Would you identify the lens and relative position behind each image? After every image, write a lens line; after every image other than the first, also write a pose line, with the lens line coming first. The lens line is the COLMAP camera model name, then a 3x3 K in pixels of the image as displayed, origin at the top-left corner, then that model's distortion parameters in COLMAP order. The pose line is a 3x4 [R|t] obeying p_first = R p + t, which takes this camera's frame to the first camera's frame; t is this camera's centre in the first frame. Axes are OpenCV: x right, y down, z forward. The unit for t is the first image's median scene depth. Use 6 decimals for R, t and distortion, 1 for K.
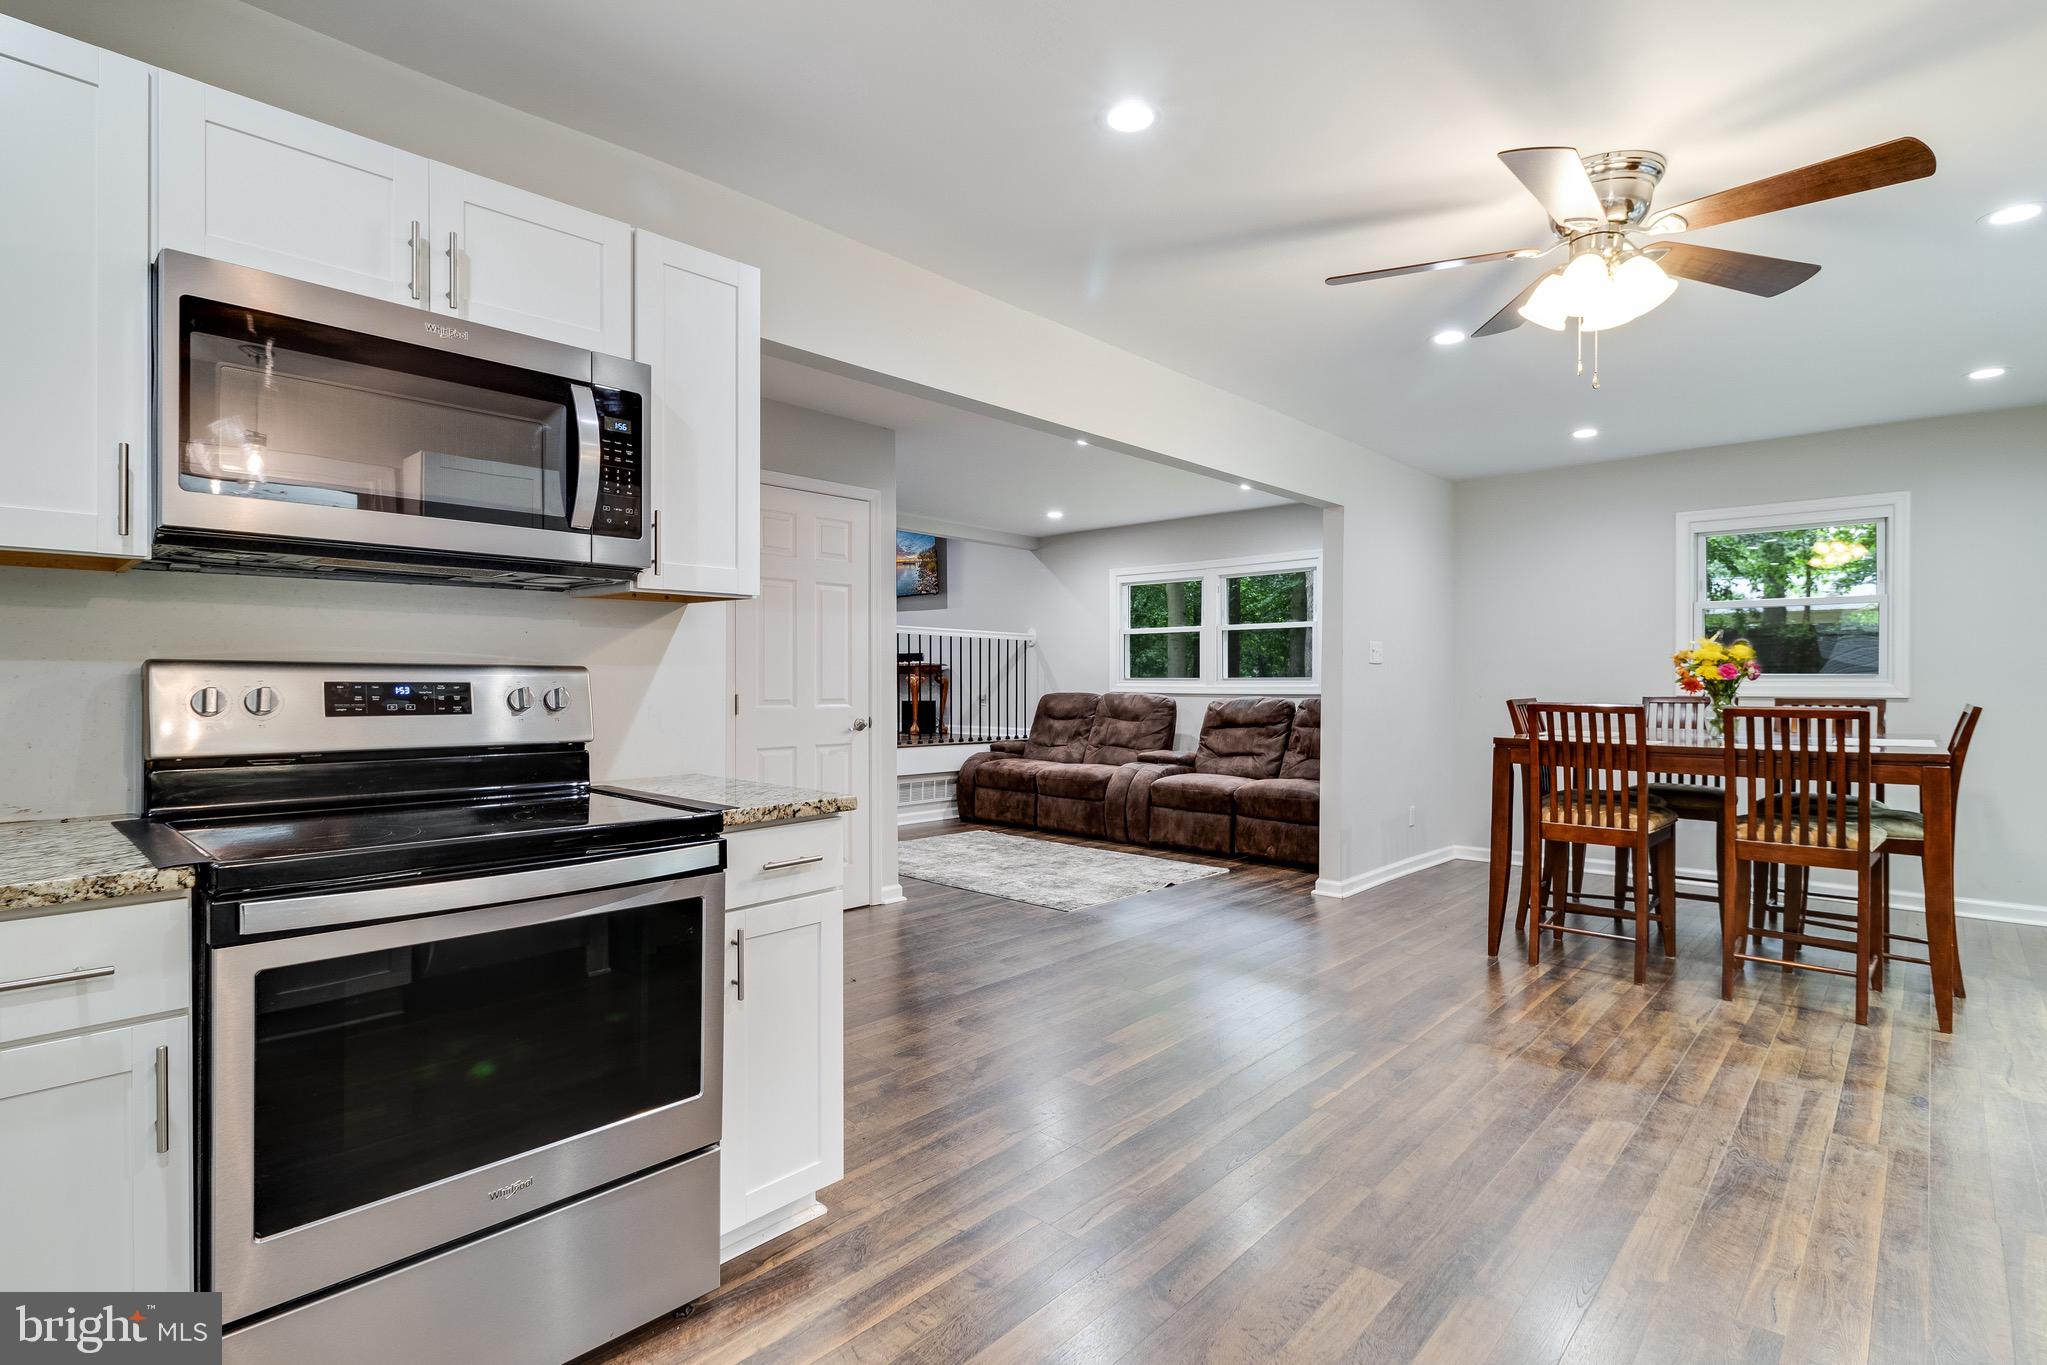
lens RADIAL K [[987.3, 0, 1023.5], [0, 987.3, 682.5], [0, 0, 1]] dist [-0.000135, -0.000215]
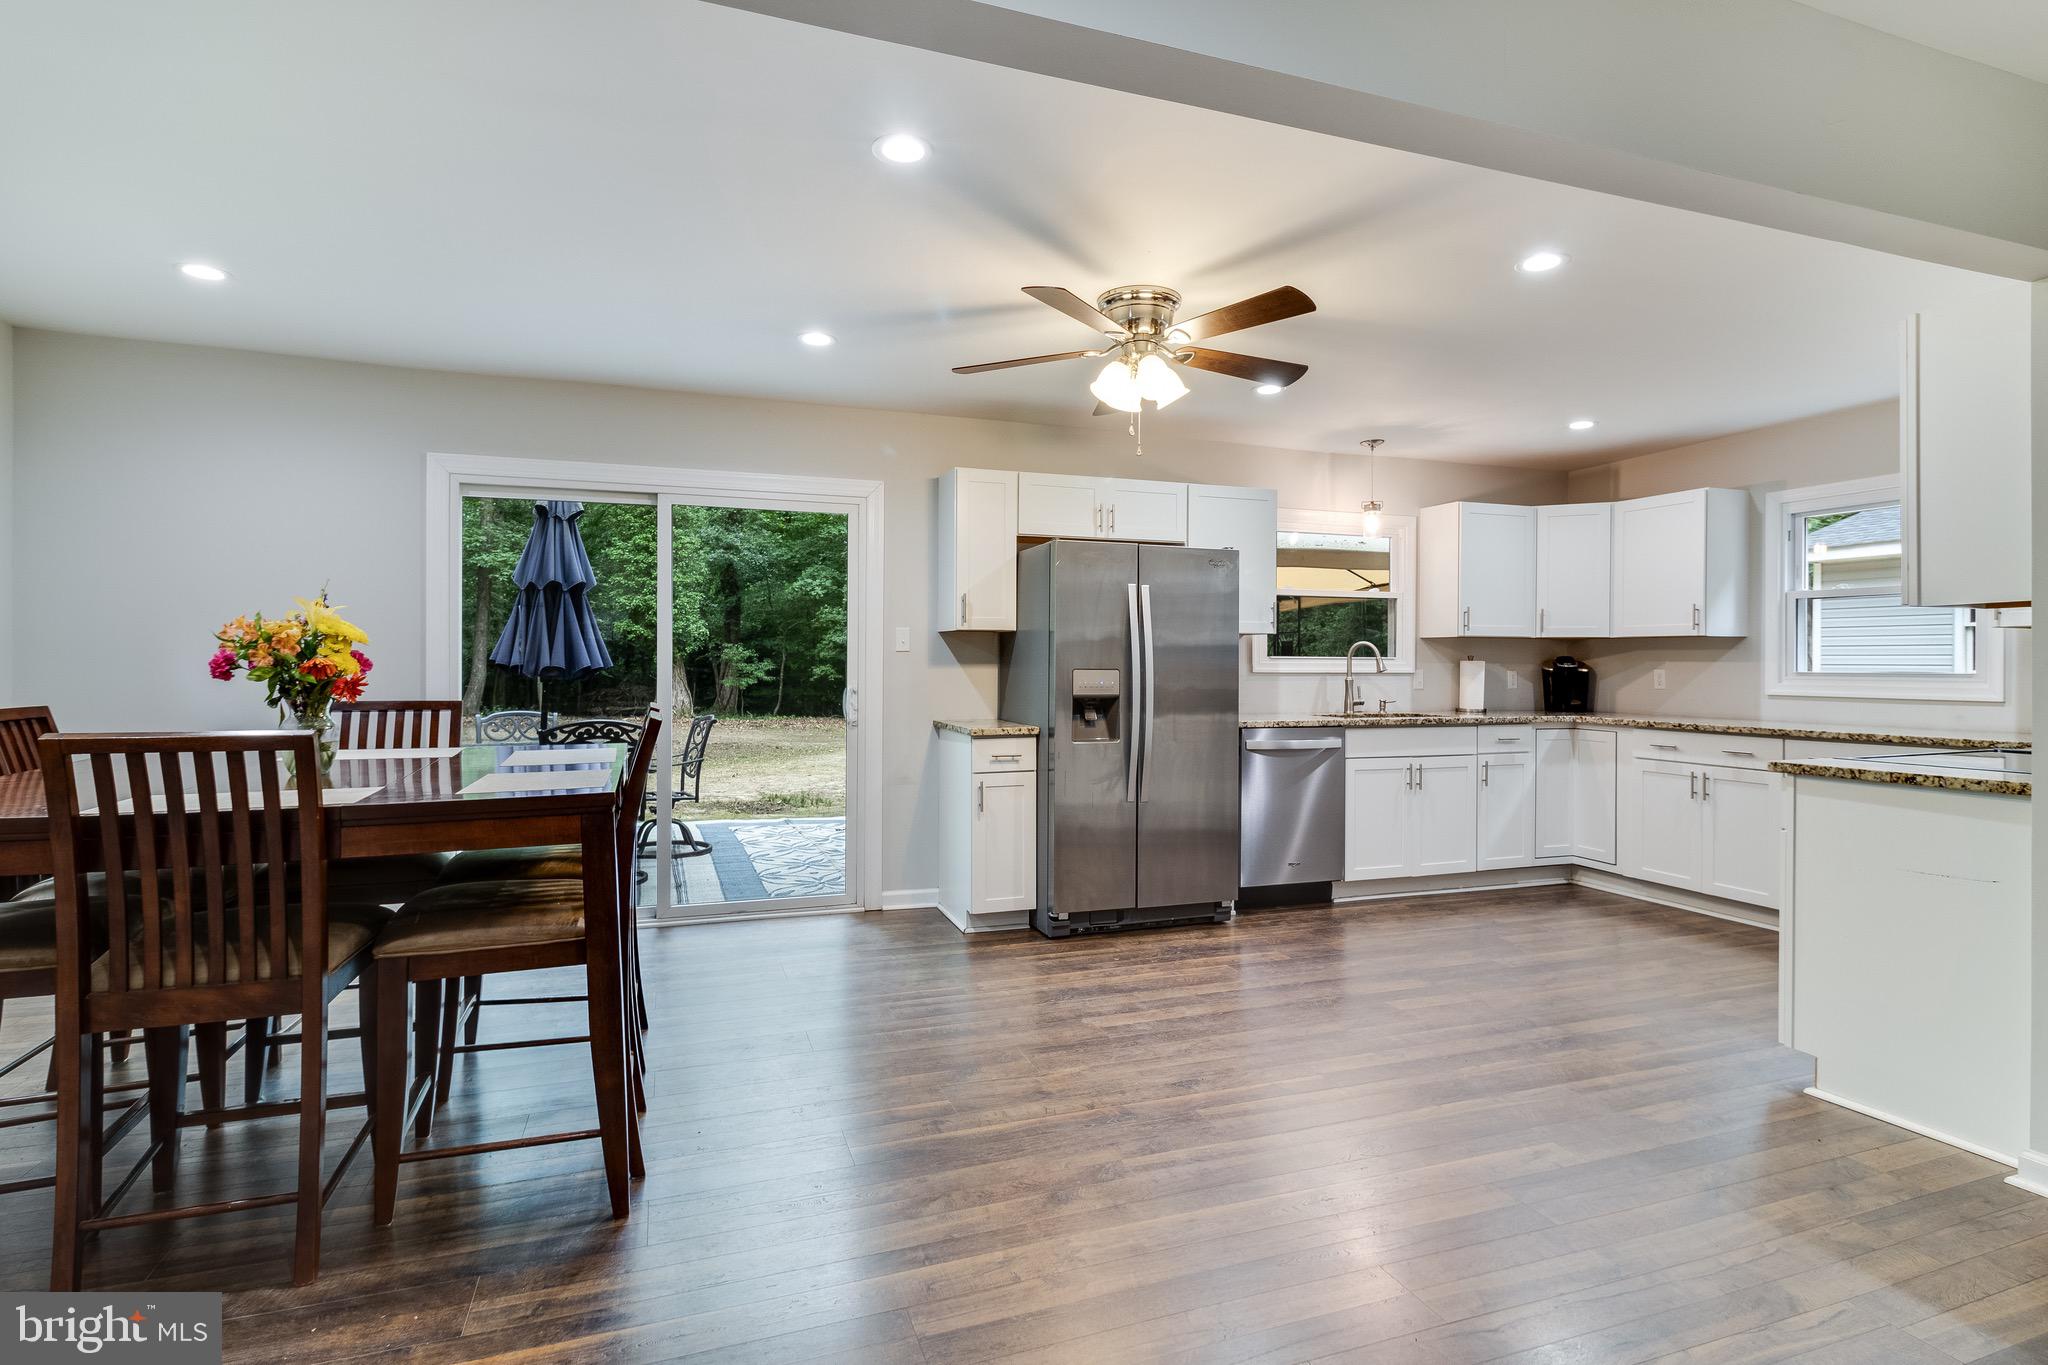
lens RADIAL K [[1020.1, 0, 1030.4], [0, 1020.1, 670.4], [0, 0, 1]] dist [0.001679, 0.000021]
pose [[-0.885351, -0.005599, 0.464889, 0.022488], [-0.000430, 0.999937, 0.011223, -0.007839], [-0.464922, 0.009737, -0.885298, 0.776674]]
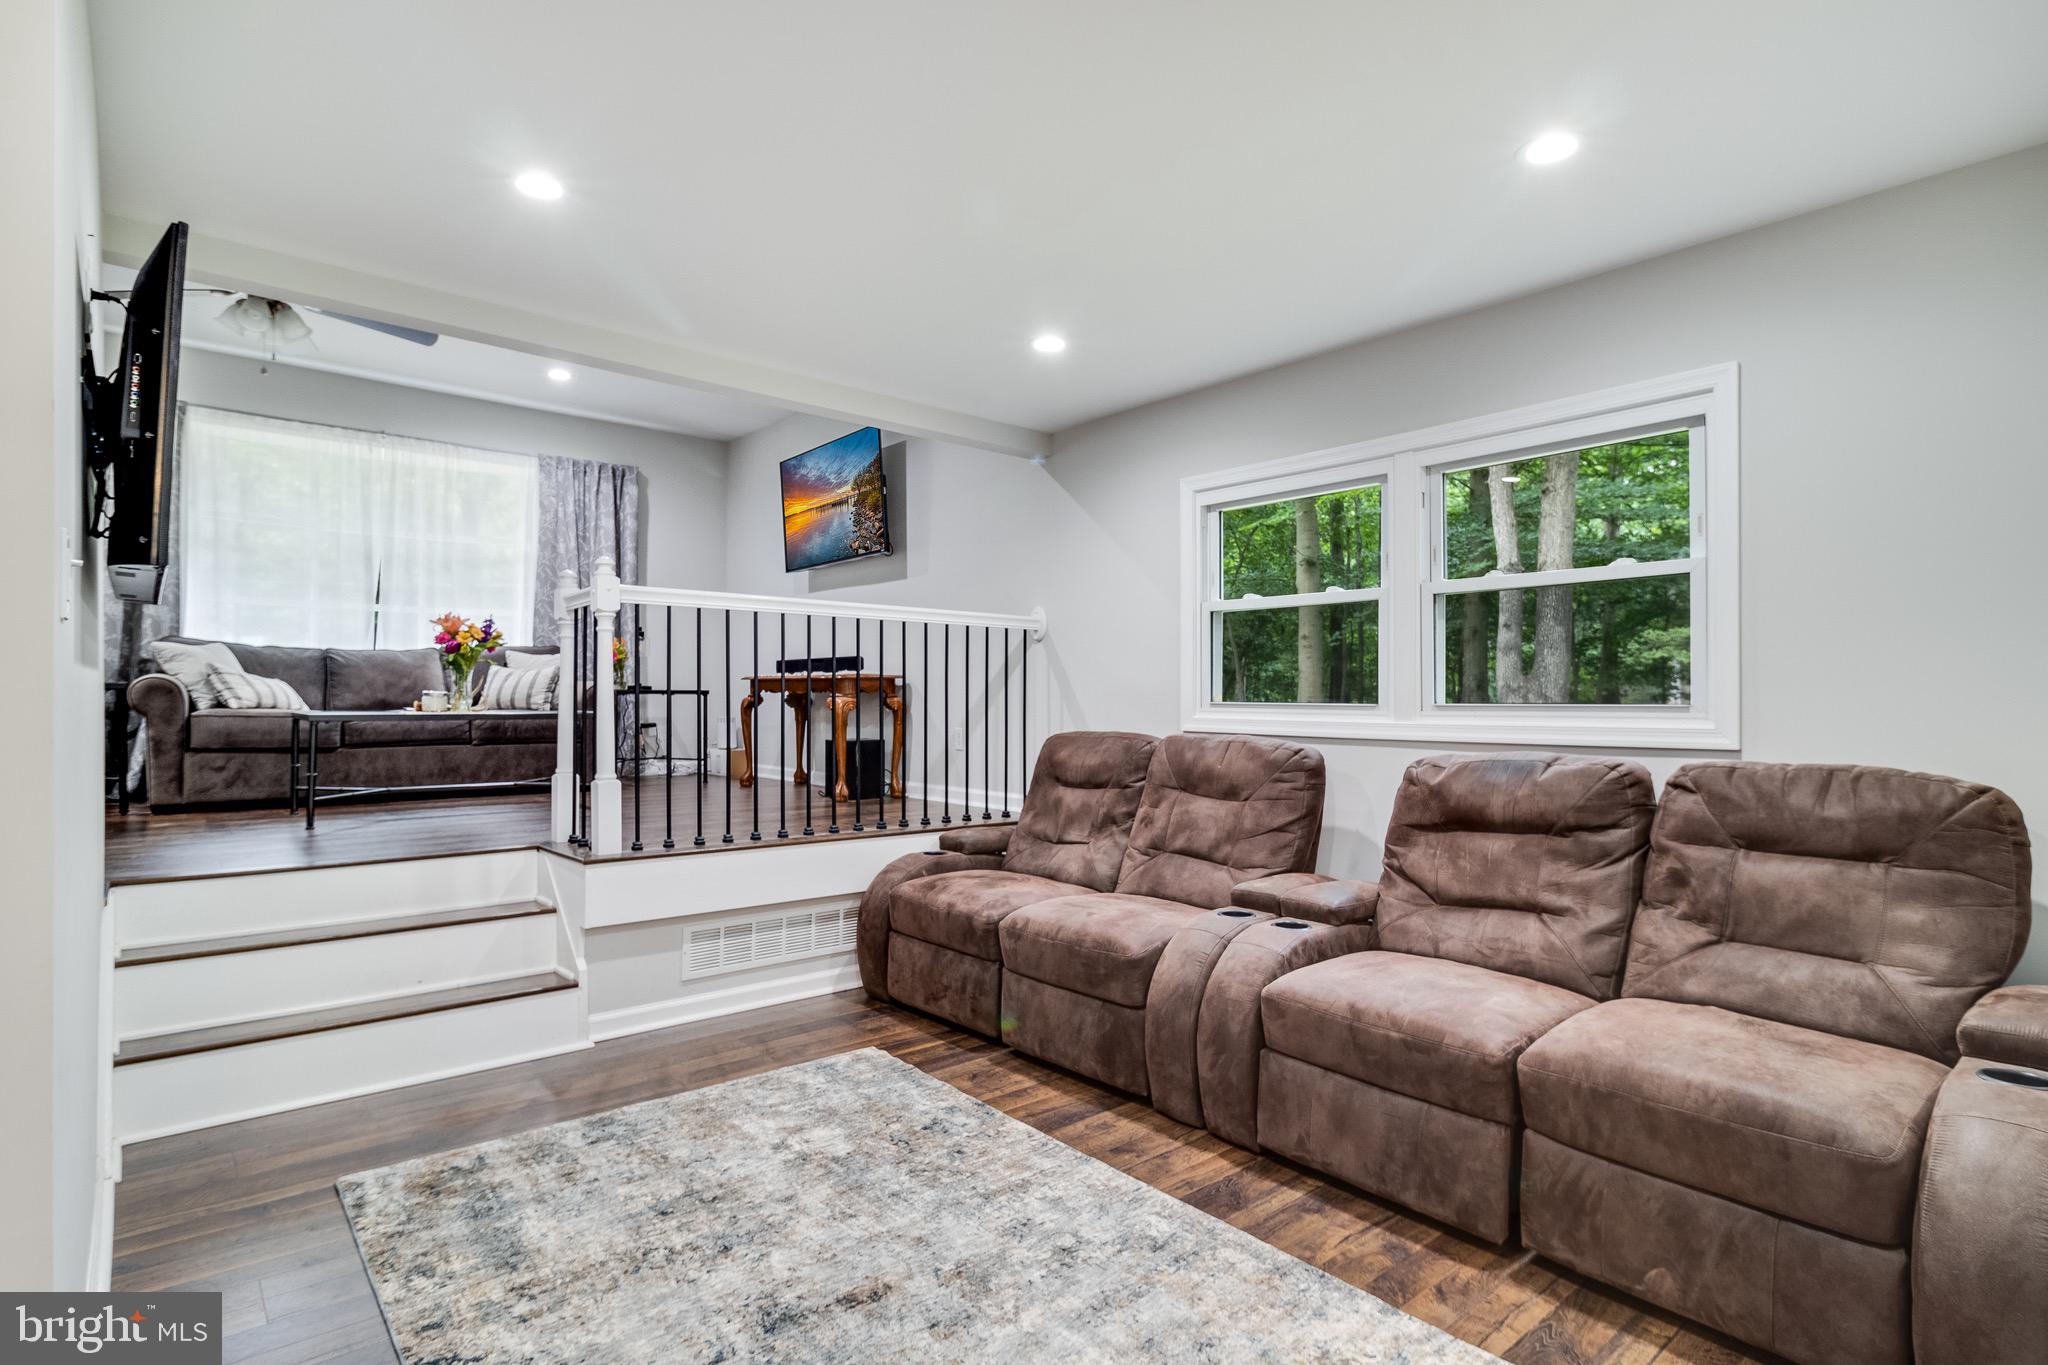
lens RADIAL K [[1020.7, 0, 1021.6], [0, 1020.7, 687.8], [0, 0, 1]] dist [-0.002102, -0.000923]
pose [[0.992845, -0.000551, -0.119407, 0.078951], [-0.000741, 0.999942, -0.010782, -0.006959], [0.119406, 0.010793, 0.992787, 0.560832]]
